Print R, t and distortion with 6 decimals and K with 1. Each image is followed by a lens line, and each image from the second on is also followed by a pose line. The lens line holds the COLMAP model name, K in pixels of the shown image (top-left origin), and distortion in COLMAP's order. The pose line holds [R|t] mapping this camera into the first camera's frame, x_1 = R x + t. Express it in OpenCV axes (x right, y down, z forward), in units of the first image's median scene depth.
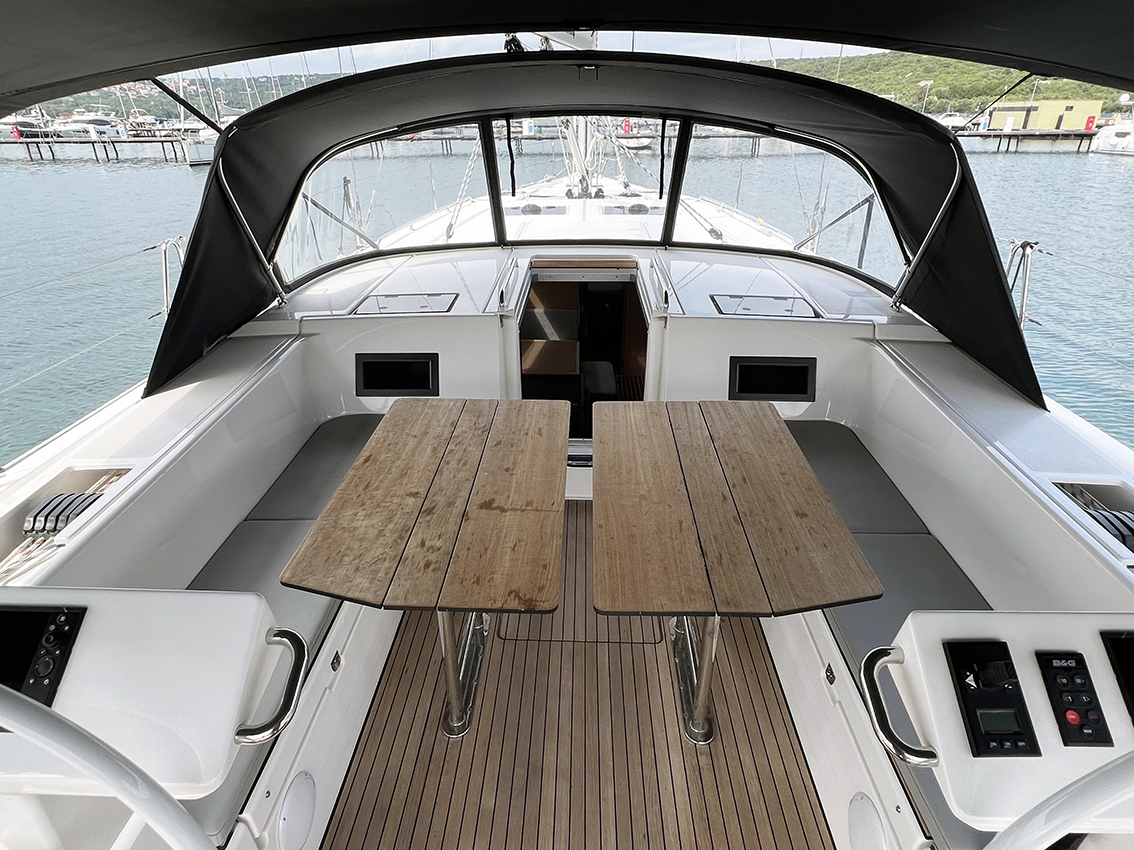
lens RADIAL K [[700.2, 0, 569.4], [0, 700.2, 446.1], [0, 0, 1]] dist [0.034446, -0.016109]
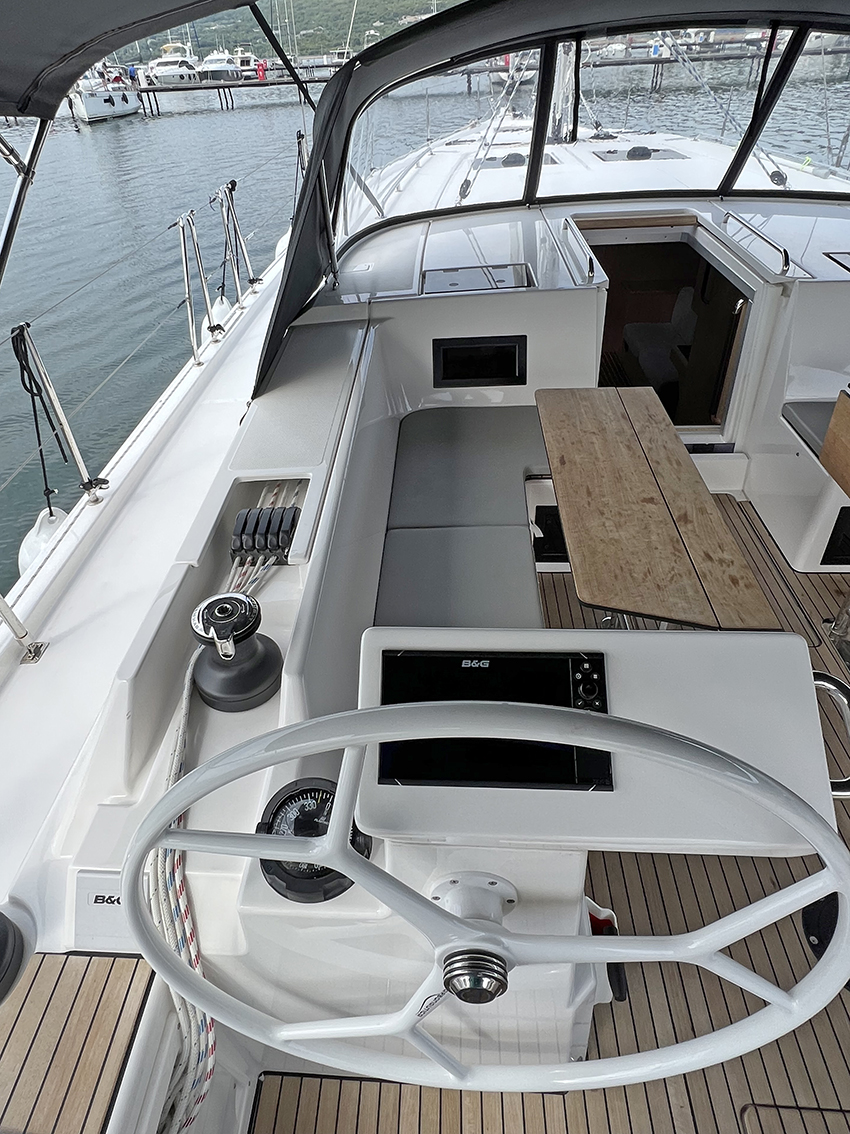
lens RADIAL K [[700.2, 0, 425.0], [0, 700.2, 567.0], [0, 0, 1]] dist [0.034446, -0.016109]
pose [[0.999091, -0.023316, -0.035694, -0.273848], [0.029773, 0.980813, 0.192665, -0.017074], [0.030517, -0.193553, 0.980615, 0.047400]]
